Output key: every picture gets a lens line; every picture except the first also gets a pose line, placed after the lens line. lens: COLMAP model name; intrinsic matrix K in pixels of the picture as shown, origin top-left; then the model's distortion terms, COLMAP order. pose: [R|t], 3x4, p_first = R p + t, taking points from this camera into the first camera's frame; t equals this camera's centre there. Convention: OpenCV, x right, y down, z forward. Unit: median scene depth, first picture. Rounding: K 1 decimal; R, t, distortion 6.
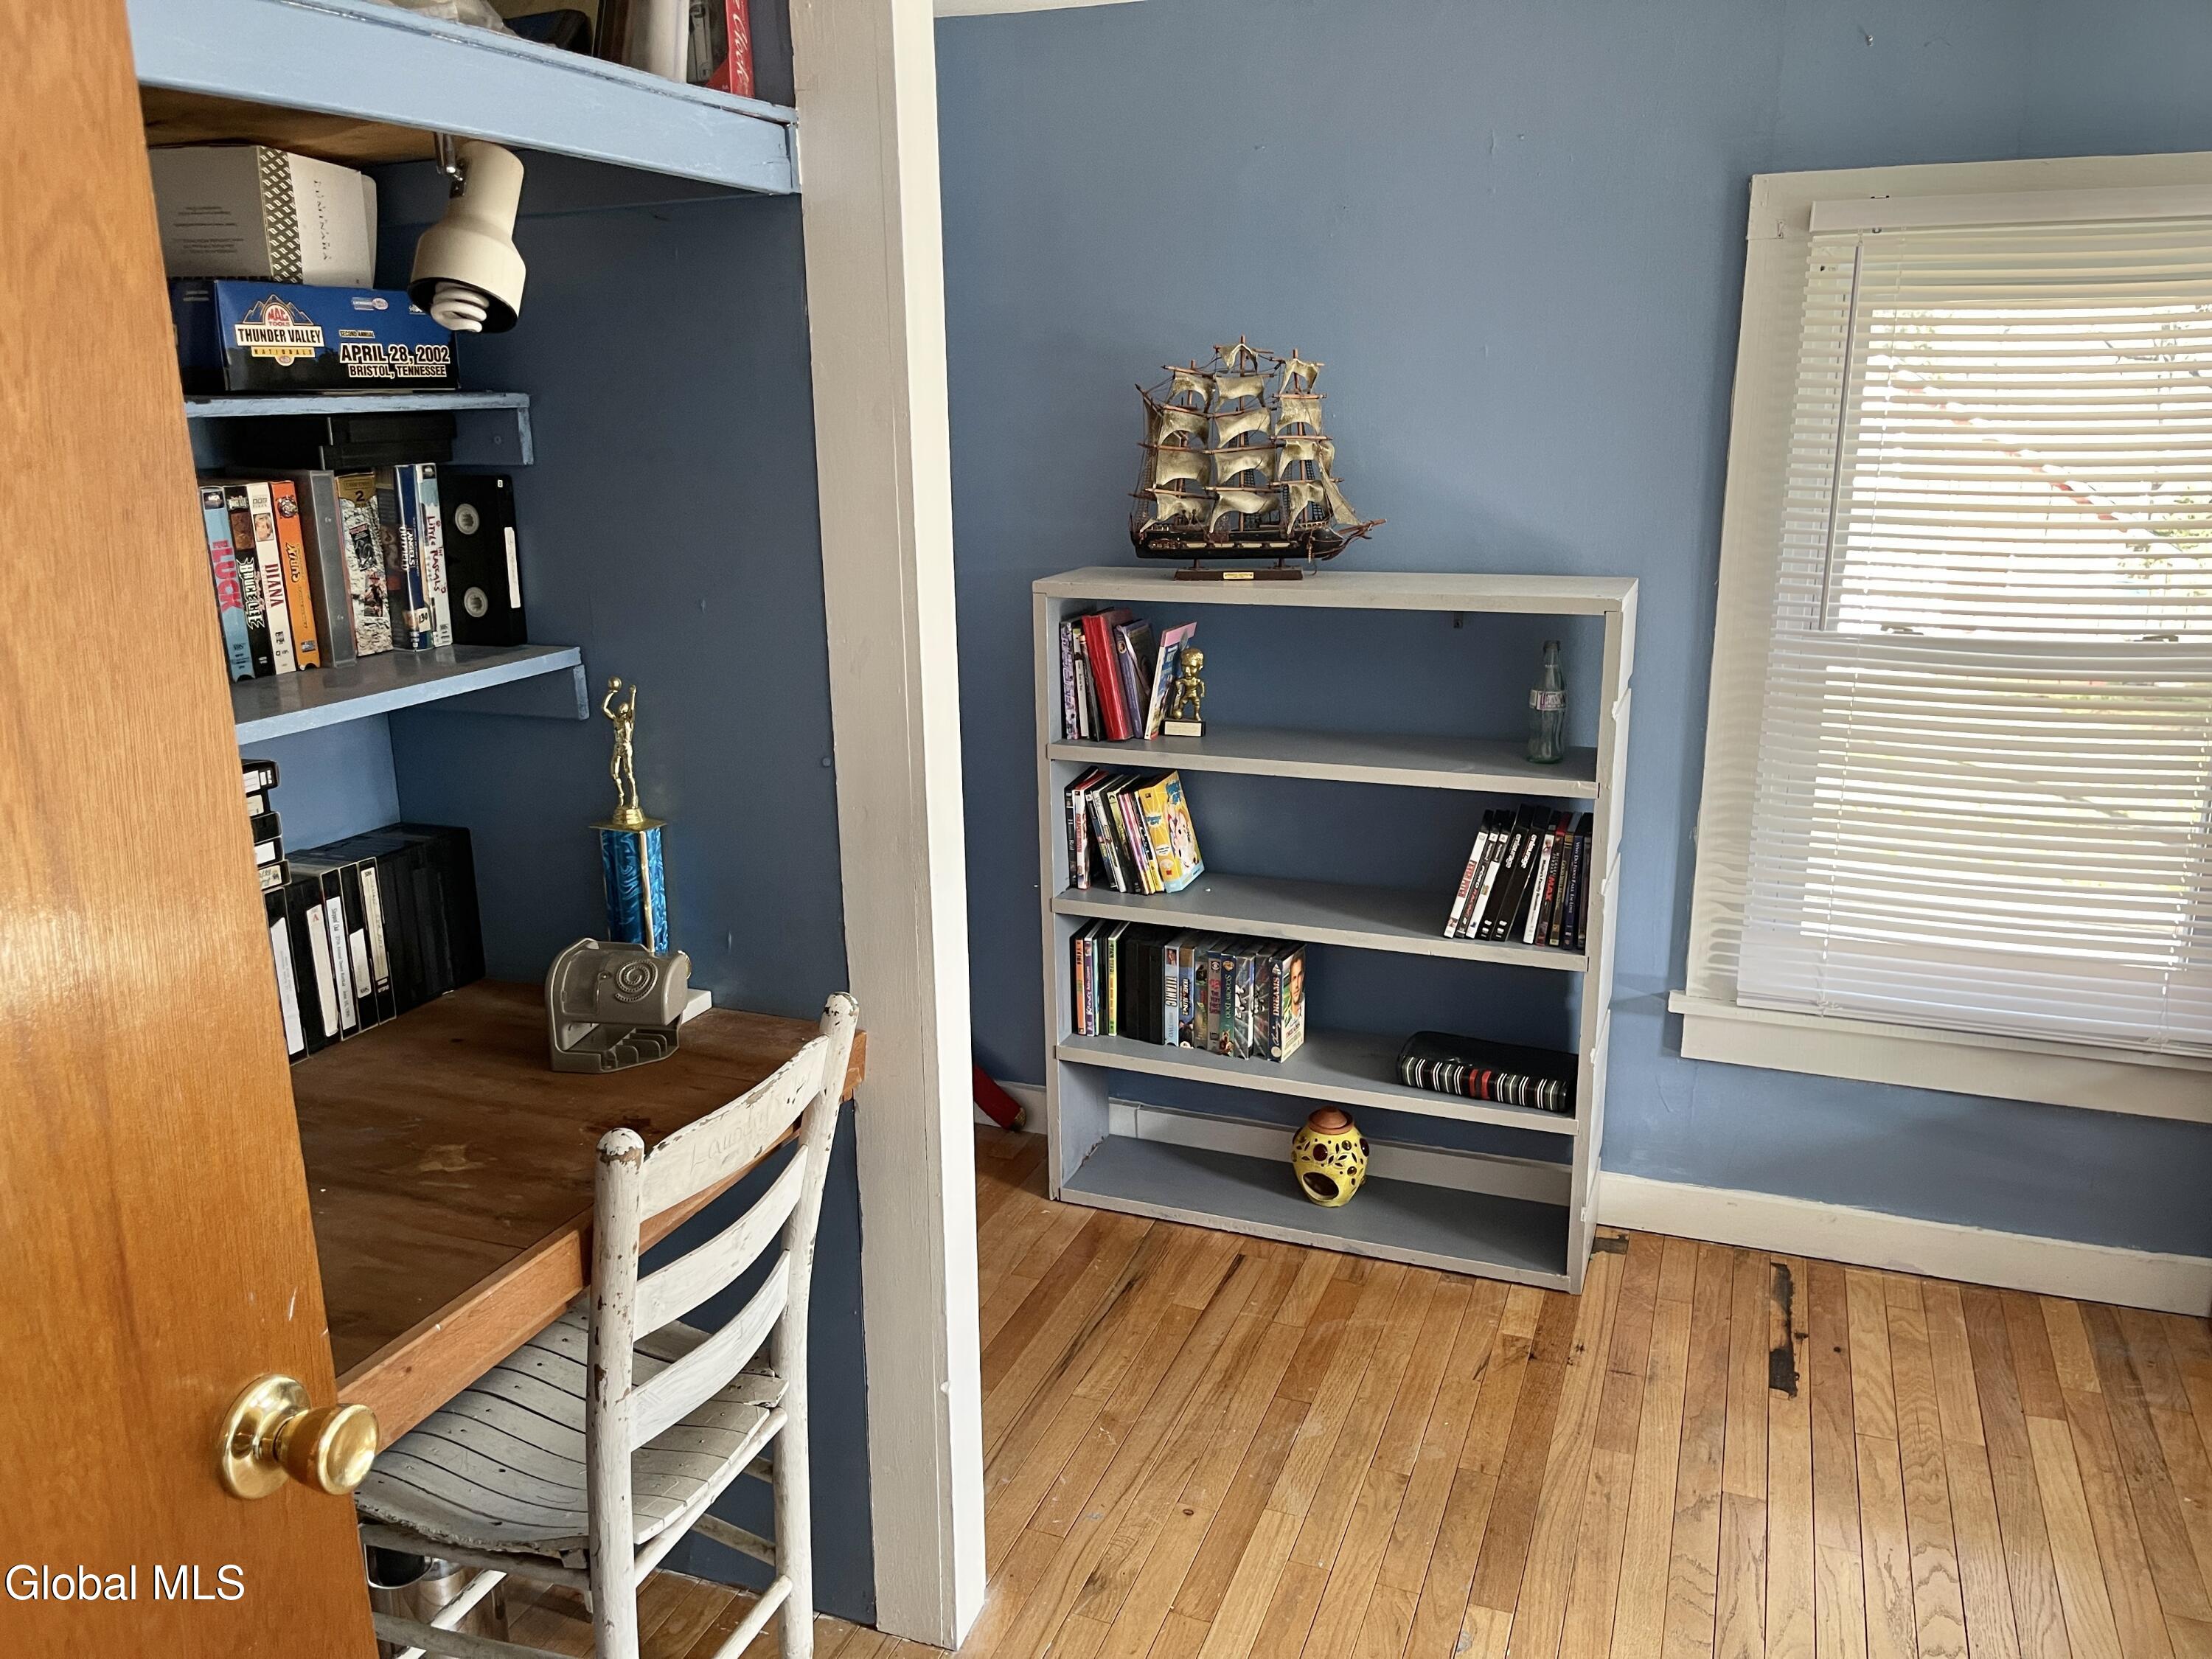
lens RADIAL K [[1672.3, 0, 1095.8], [0, 1672.3, 849.2], [0, 0, 1]] dist [0.070324, -0.084191]
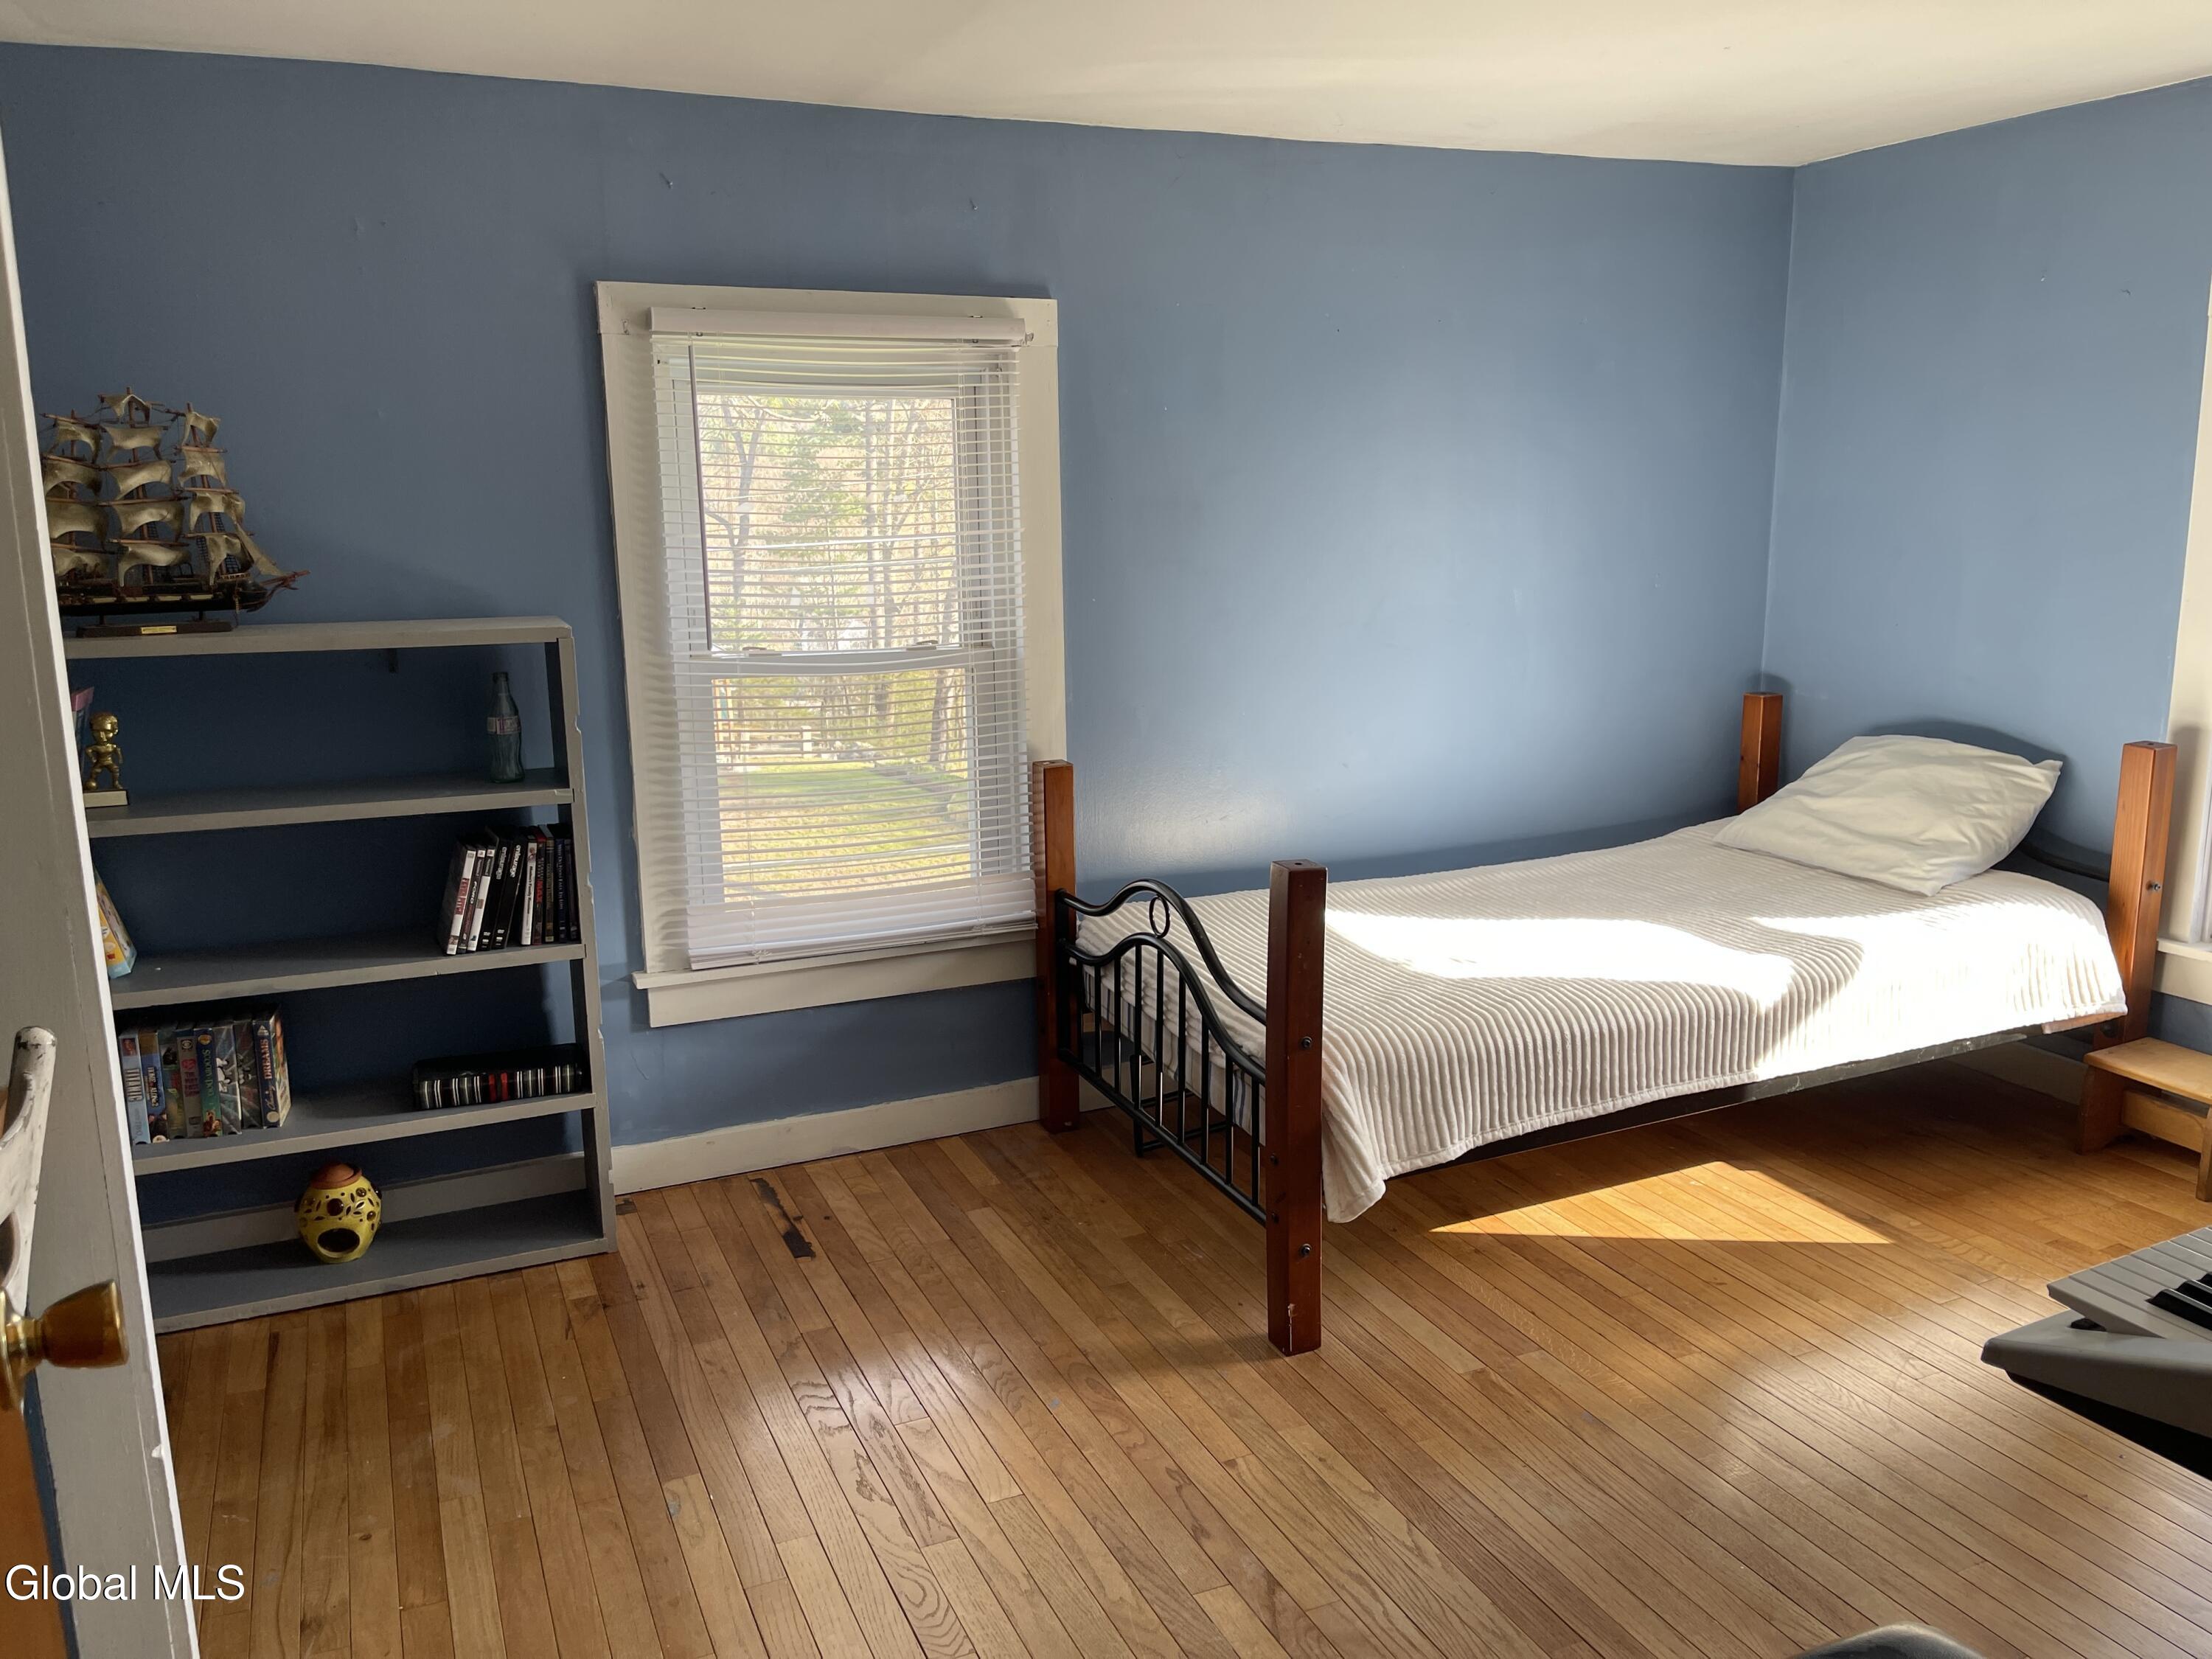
lens RADIAL K [[1672.3, 0, 1104.0], [0, 1672.3, 846.5], [0, 0, 1]] dist [0.070324, -0.084191]
pose [[0.701095, -0.135420, 0.700091, -0.236534], [0.189229, 0.981933, 0.000437, 0.062398], [-0.687501, 0.132171, 0.714054, -0.055613]]
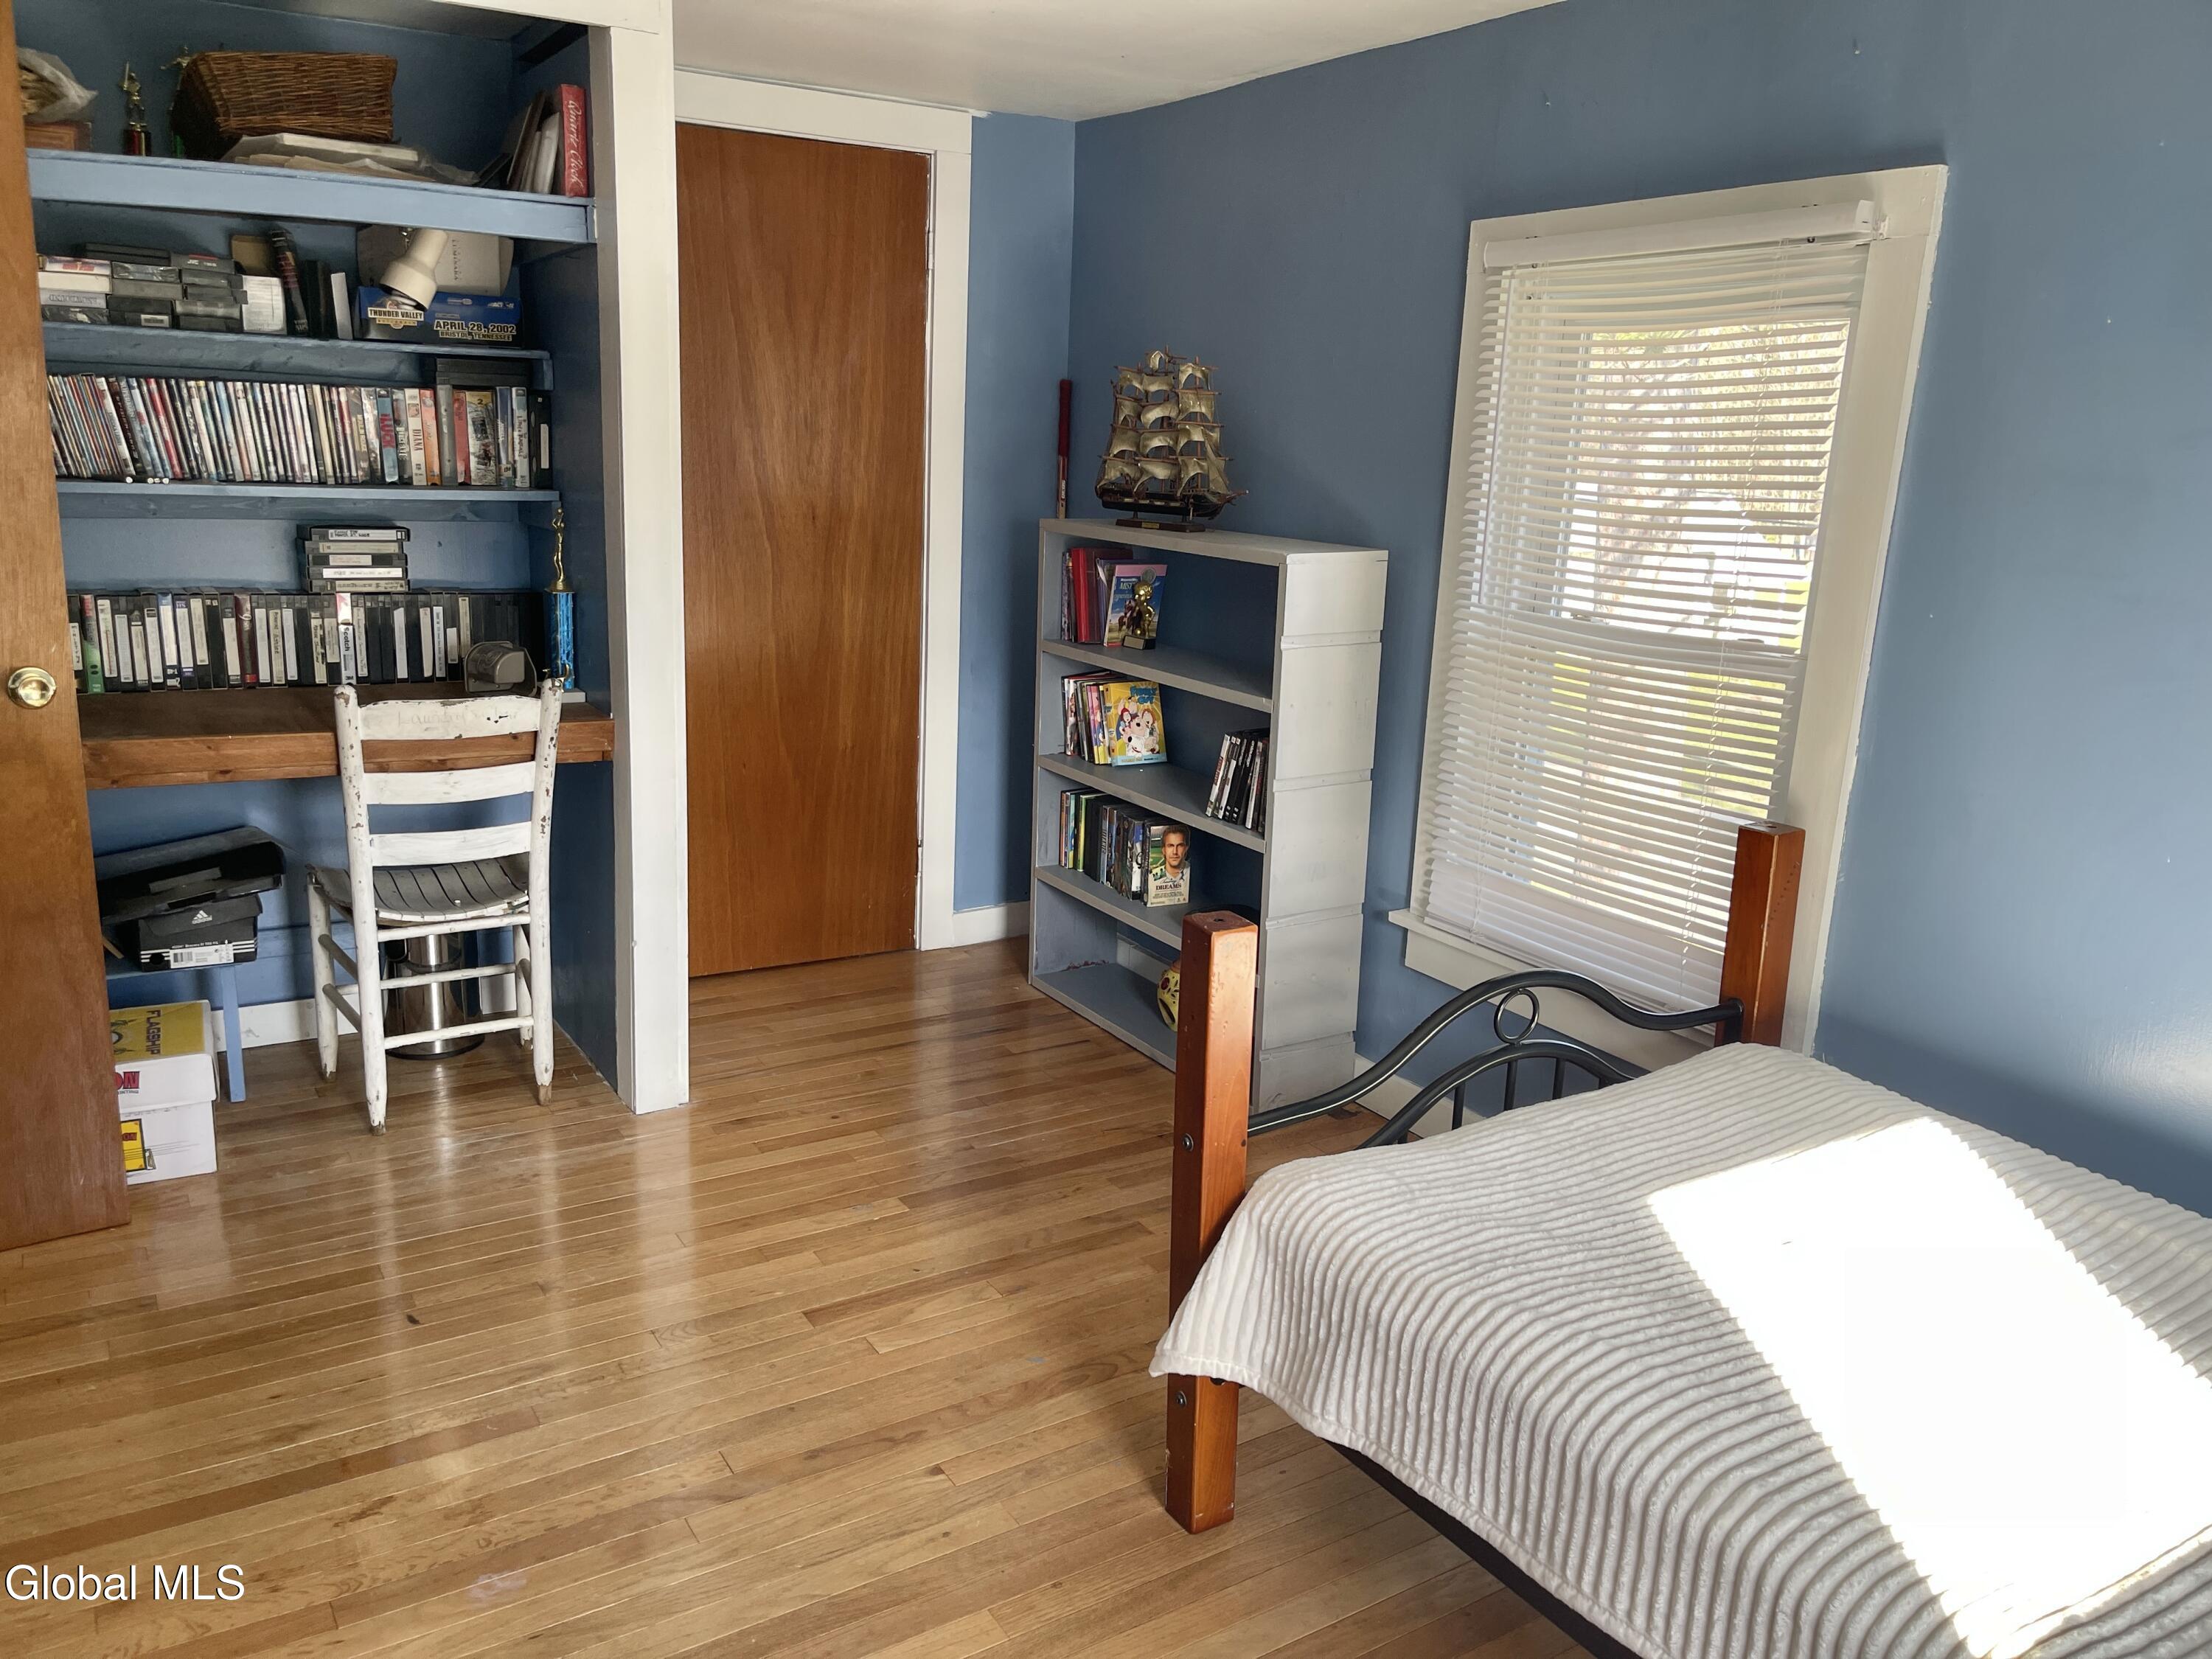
lens RADIAL K [[1672.3, 0, 1098.1], [0, 1672.3, 845.5], [0, 0, 1]] dist [0.070324, -0.084191]
pose [[0.797062, 0.190774, -0.572973, 0.871512], [-0.208703, 0.977350, 0.035087, 0.046962], [0.566688, 0.091615, 0.818823, -0.089064]]
